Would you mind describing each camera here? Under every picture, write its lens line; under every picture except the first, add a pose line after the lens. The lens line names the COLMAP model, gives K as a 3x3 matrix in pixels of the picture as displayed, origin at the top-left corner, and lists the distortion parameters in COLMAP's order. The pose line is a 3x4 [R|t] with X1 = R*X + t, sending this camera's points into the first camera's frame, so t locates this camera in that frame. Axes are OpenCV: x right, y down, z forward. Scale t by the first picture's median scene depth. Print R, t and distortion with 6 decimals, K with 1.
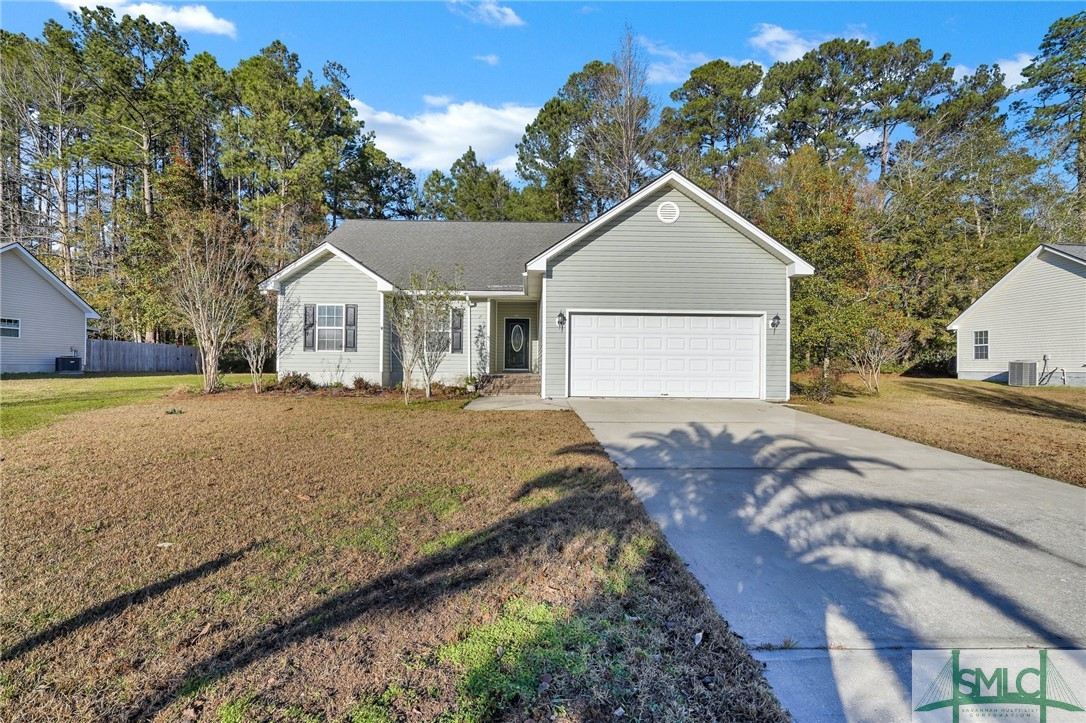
lens RADIAL K [[488.8, 0, 543.0], [0, 488.8, 361.5], [0, 0, 1]] dist [-0.001215, 0.000161]
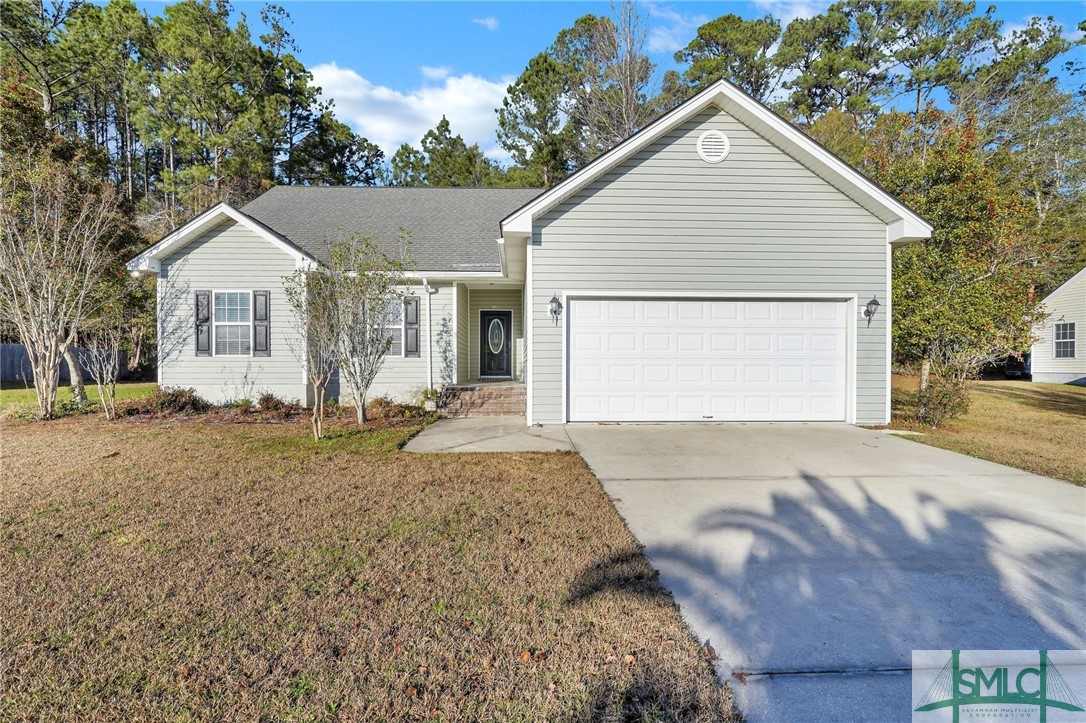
lens RADIAL K [[519.9, 0, 539.7], [0, 519.9, 368.3], [0, 0, 1]] dist [-0.001633, -0.000253]
pose [[0.999818, -0.008499, 0.017096, 0.002377], [0.008276, 0.999880, 0.013094, -0.008369], [-0.017205, -0.012950, 0.999768, 0.205723]]
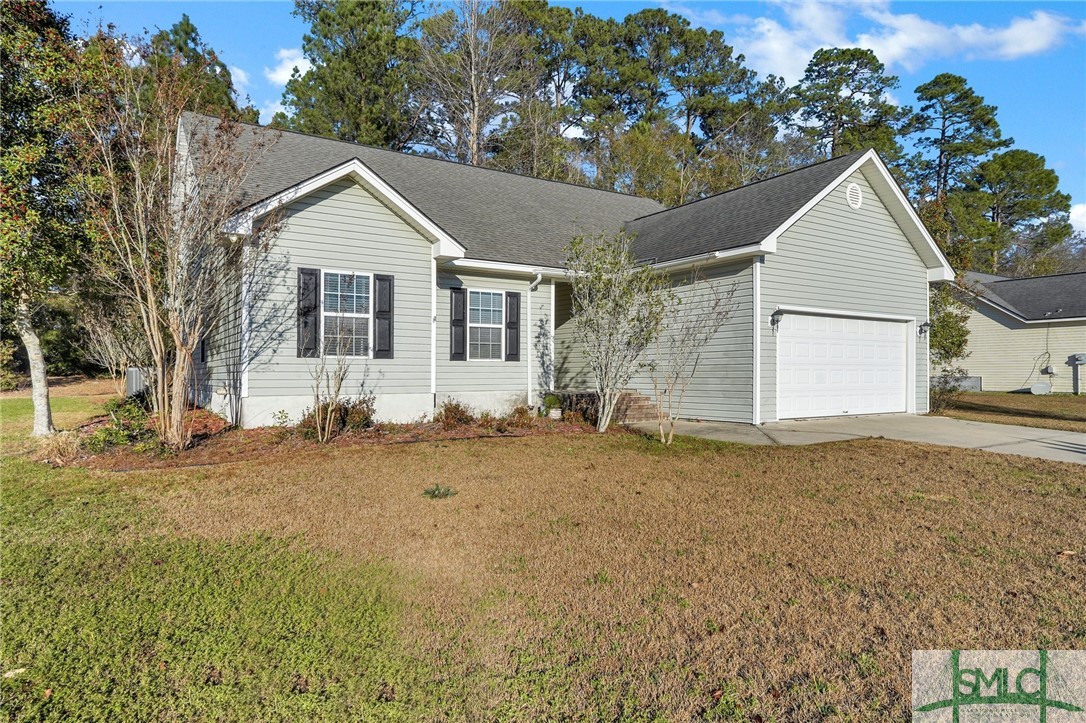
lens RADIAL K [[662.1, 0, 546.2], [0, 662.1, 359.5], [0, 0, 1]] dist [0.018119, 0.000657]
pose [[0.841367, 0.001271, 0.540462, -0.586062], [0.005291, 0.999930, -0.010589, -0.008959], [-0.540438, 0.011768, 0.841302, 0.230091]]
